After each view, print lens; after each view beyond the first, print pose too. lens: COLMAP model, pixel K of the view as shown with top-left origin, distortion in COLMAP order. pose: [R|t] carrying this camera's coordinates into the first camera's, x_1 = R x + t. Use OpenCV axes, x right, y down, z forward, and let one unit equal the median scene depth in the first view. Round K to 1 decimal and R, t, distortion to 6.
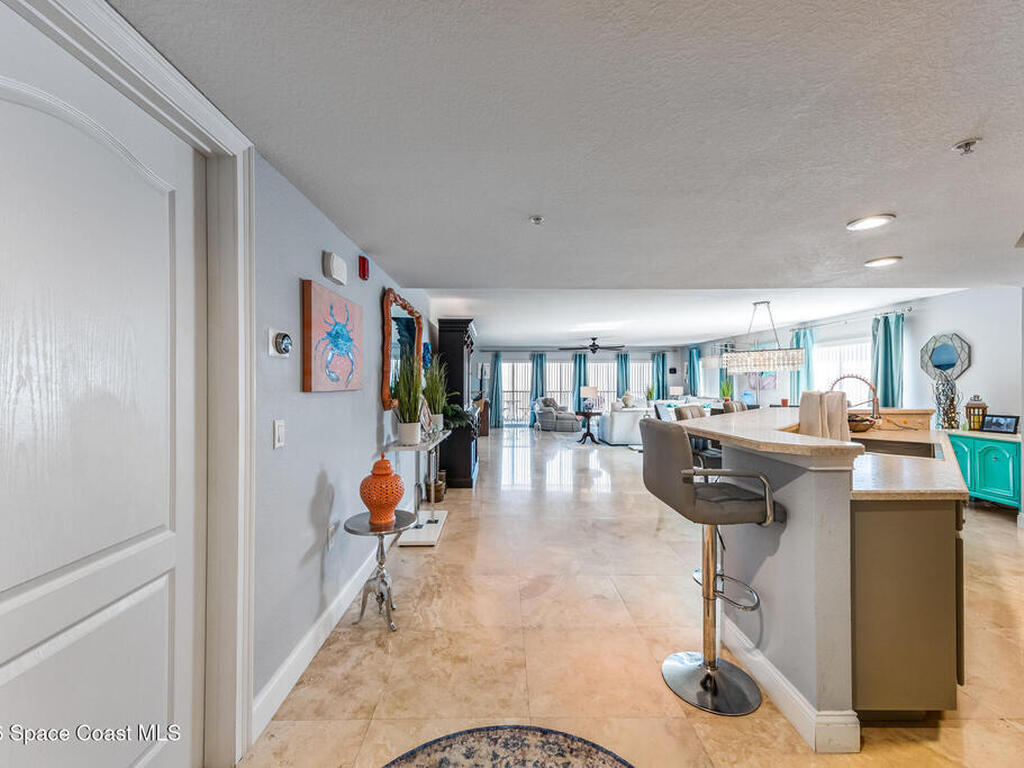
lens RADIAL K [[422.9, 0, 508.7], [0, 422.9, 382.5], [0, 0, 1]] dist [0.011461, -0.000845]
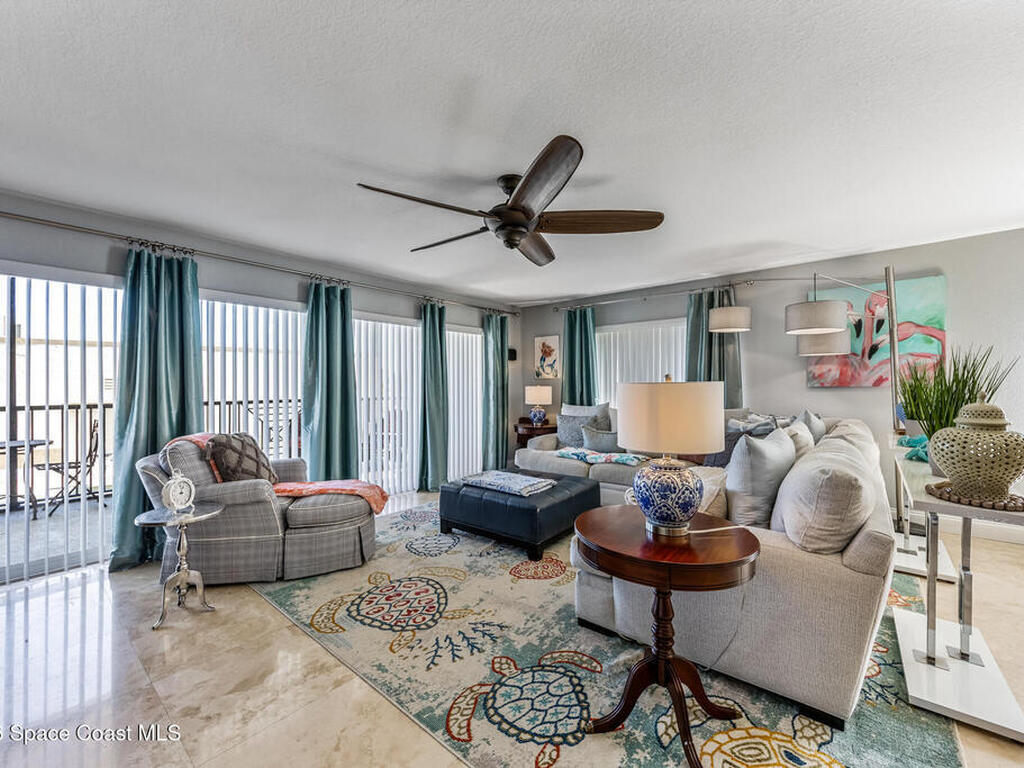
lens RADIAL K [[422.9, 0, 510.9], [0, 422.9, 384.6], [0, 0, 1]] dist [0.011461, -0.000845]
pose [[0.658614, -0.004603, 0.752467, 0.017815], [0.007539, 0.999971, -0.000481, 0.007520], [-0.752444, 0.005989, 0.658630, 0.687808]]
